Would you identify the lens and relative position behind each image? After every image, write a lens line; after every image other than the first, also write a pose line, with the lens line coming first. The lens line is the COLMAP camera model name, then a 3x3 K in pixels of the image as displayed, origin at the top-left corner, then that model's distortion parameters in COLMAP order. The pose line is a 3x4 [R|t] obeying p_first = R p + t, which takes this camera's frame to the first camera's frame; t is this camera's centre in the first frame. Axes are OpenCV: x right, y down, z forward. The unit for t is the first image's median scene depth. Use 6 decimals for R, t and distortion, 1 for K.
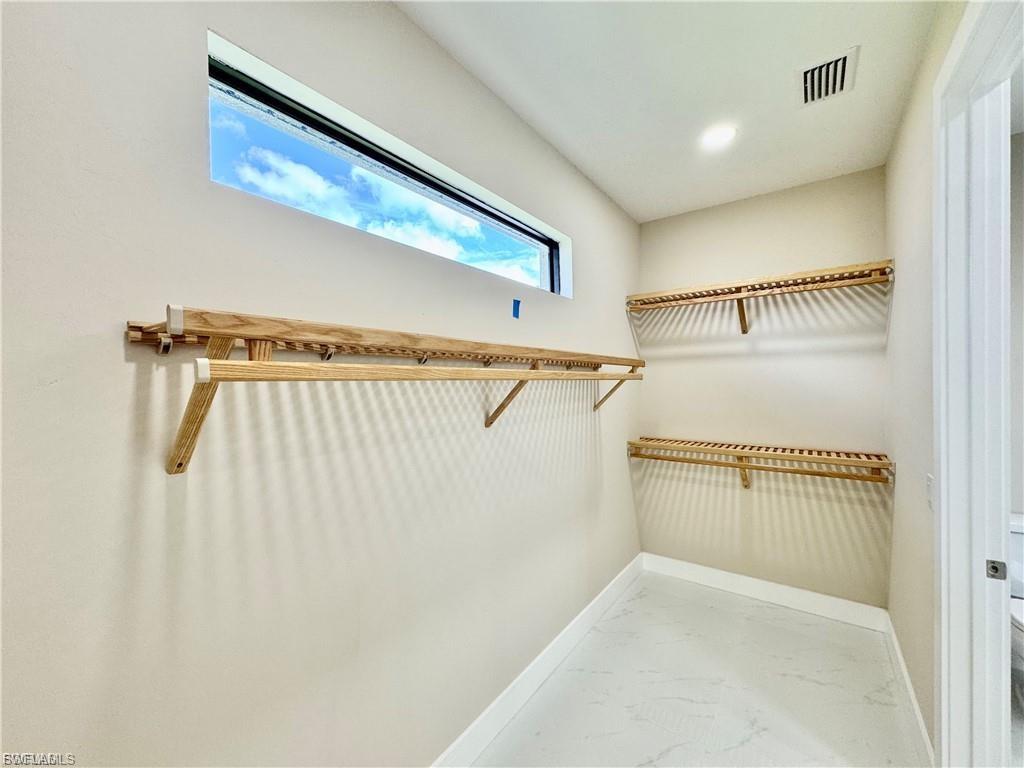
lens RADIAL K [[418.3, 0, 512.0], [0, 418.3, 384.0], [0, 0, 1]] dist [0.008252, 0.000118]
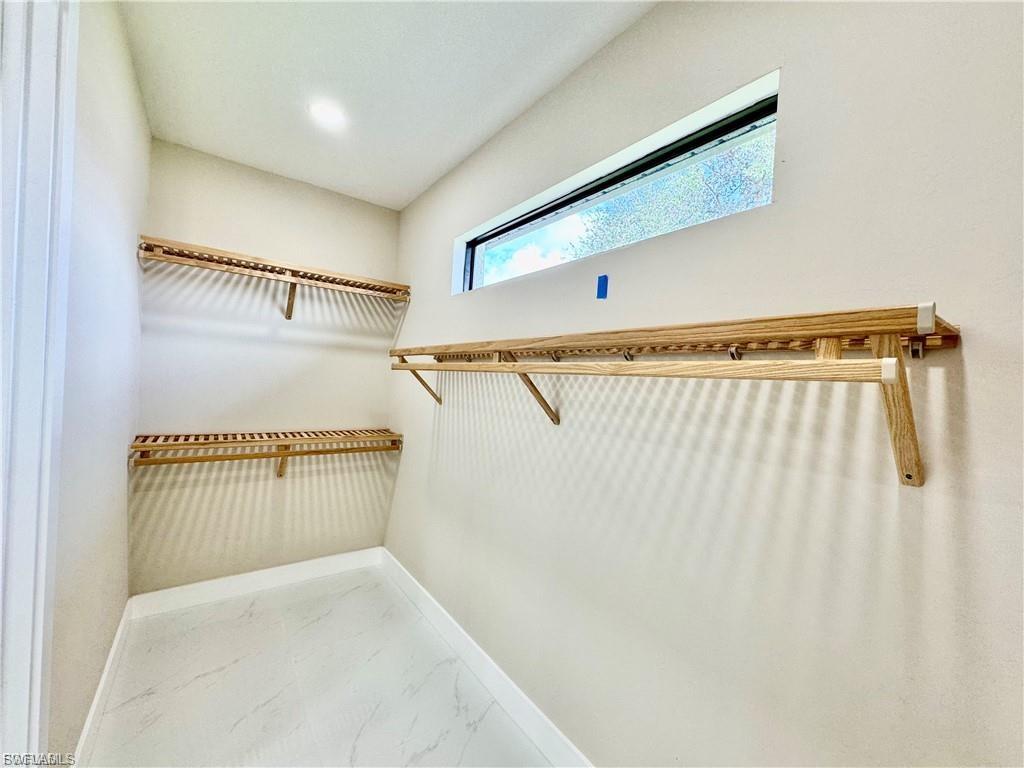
lens RADIAL K [[404.4, 0, 513.8], [0, 404.4, 385.3], [0, 0, 1]] dist [-0.003543, 0.000213]
pose [[-0.290903, 0.009714, -0.956703, 0.927331], [-0.051232, 0.998356, 0.025715, -0.006443], [0.955380, 0.056495, -0.289927, 1.257058]]
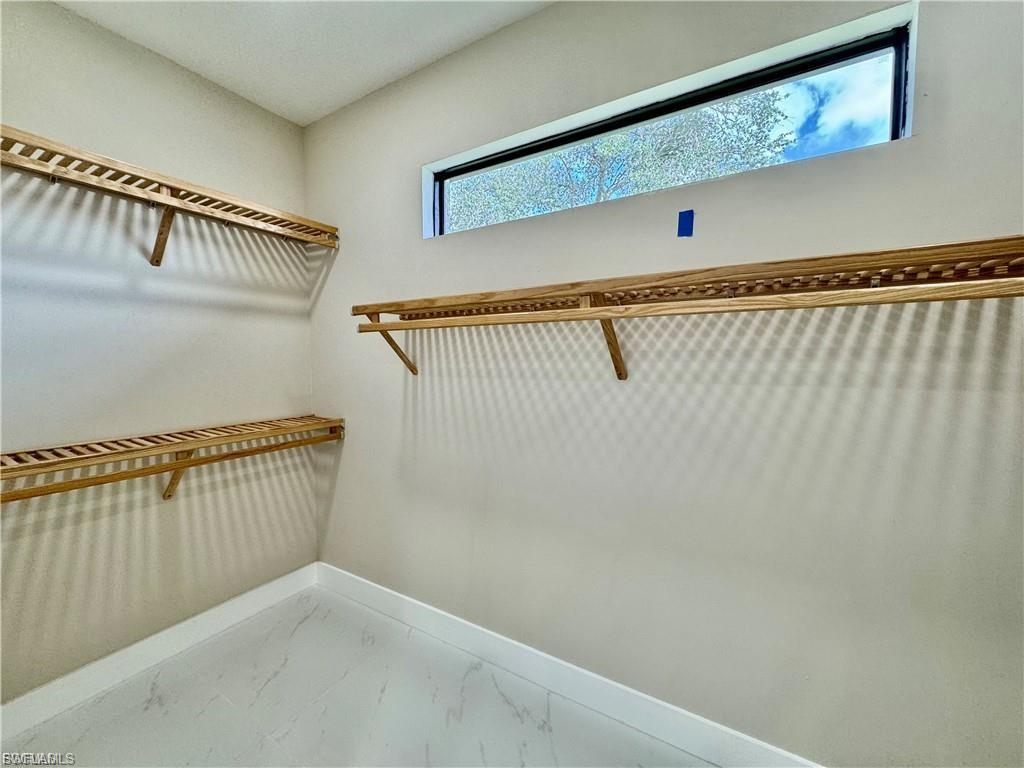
lens RADIAL K [[404.4, 0, 513.8], [0, 404.4, 385.3], [0, 0, 1]] dist [-0.003543, 0.000213]
pose [[0.093481, 0.078635, -0.992511, 0.817671], [-0.000488, 0.996880, 0.078935, 0.052195], [0.995621, -0.006895, 0.093228, 0.744760]]
